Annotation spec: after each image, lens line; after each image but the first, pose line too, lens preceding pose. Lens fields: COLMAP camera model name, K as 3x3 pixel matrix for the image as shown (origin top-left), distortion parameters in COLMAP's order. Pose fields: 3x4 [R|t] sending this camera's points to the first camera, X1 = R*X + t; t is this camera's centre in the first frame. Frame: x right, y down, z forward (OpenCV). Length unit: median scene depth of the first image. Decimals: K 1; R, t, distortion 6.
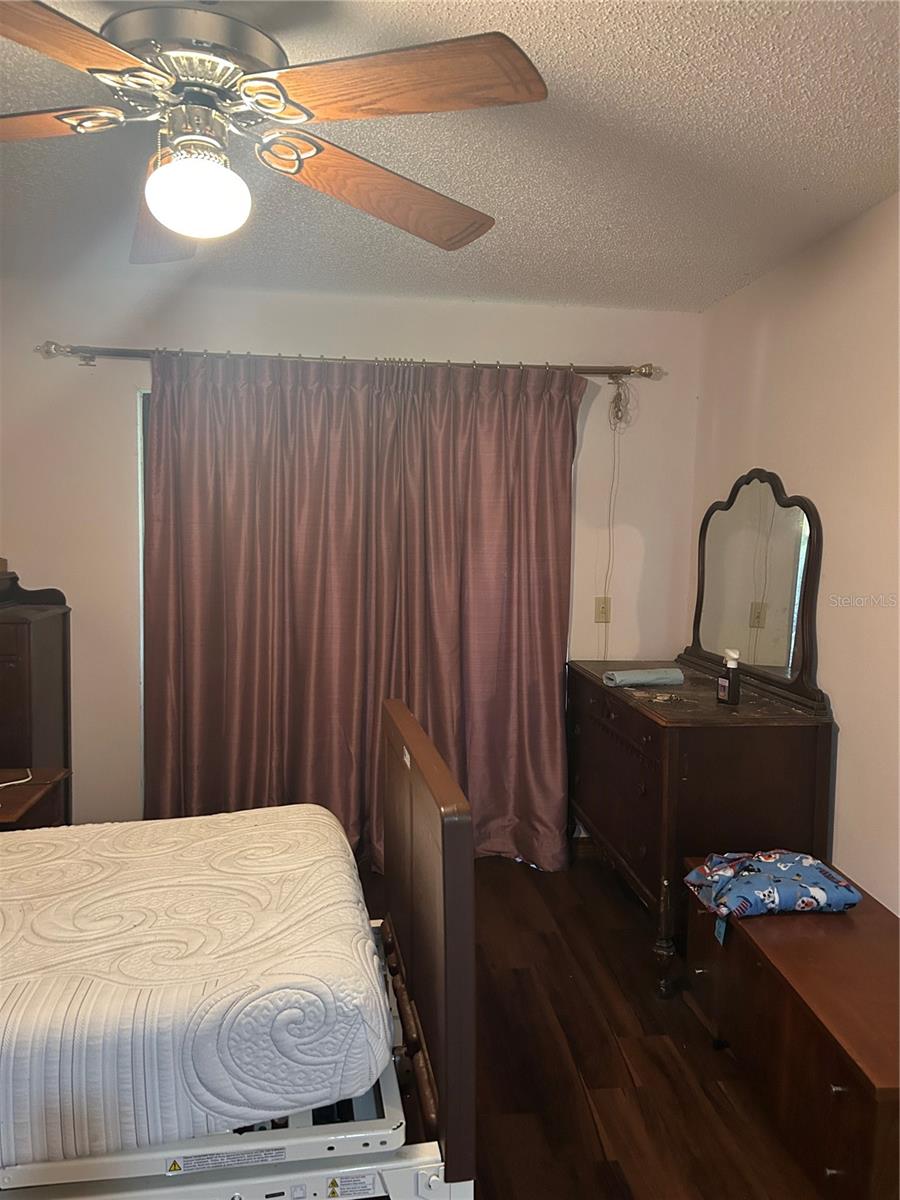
lens RADIAL K [[903.2, 0, 450.0], [0, 903.2, 600.0], [0, 0, 1]] dist [0.099449, -0.115303]
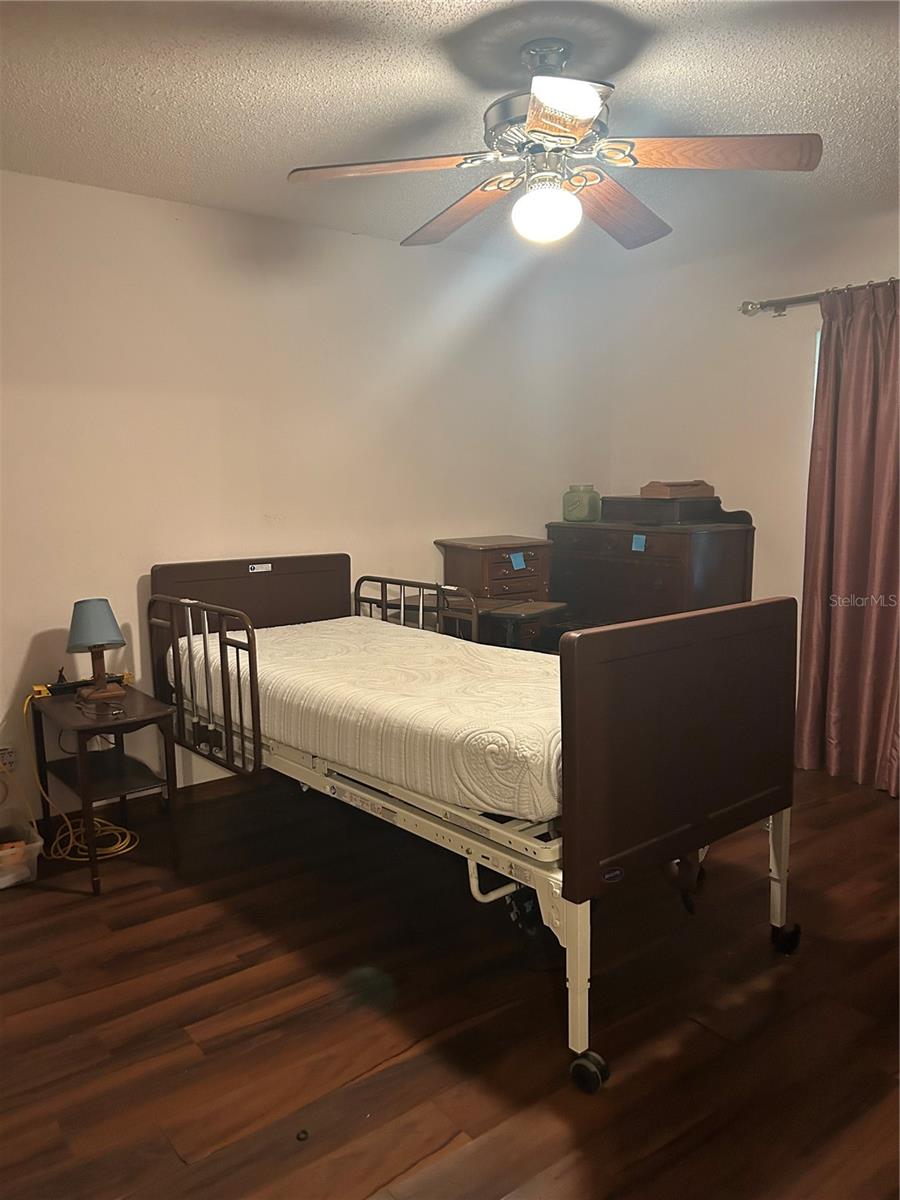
lens RADIAL K [[903.2, 0, 450.0], [0, 903.2, 600.0], [0, 0, 1]] dist [0.099449, -0.115303]
pose [[0.524062, 0.103523, -0.845365, 0.987118], [-0.059295, 0.994612, 0.085041, 0.063303], [0.849614, 0.005560, 0.527376, 0.102086]]
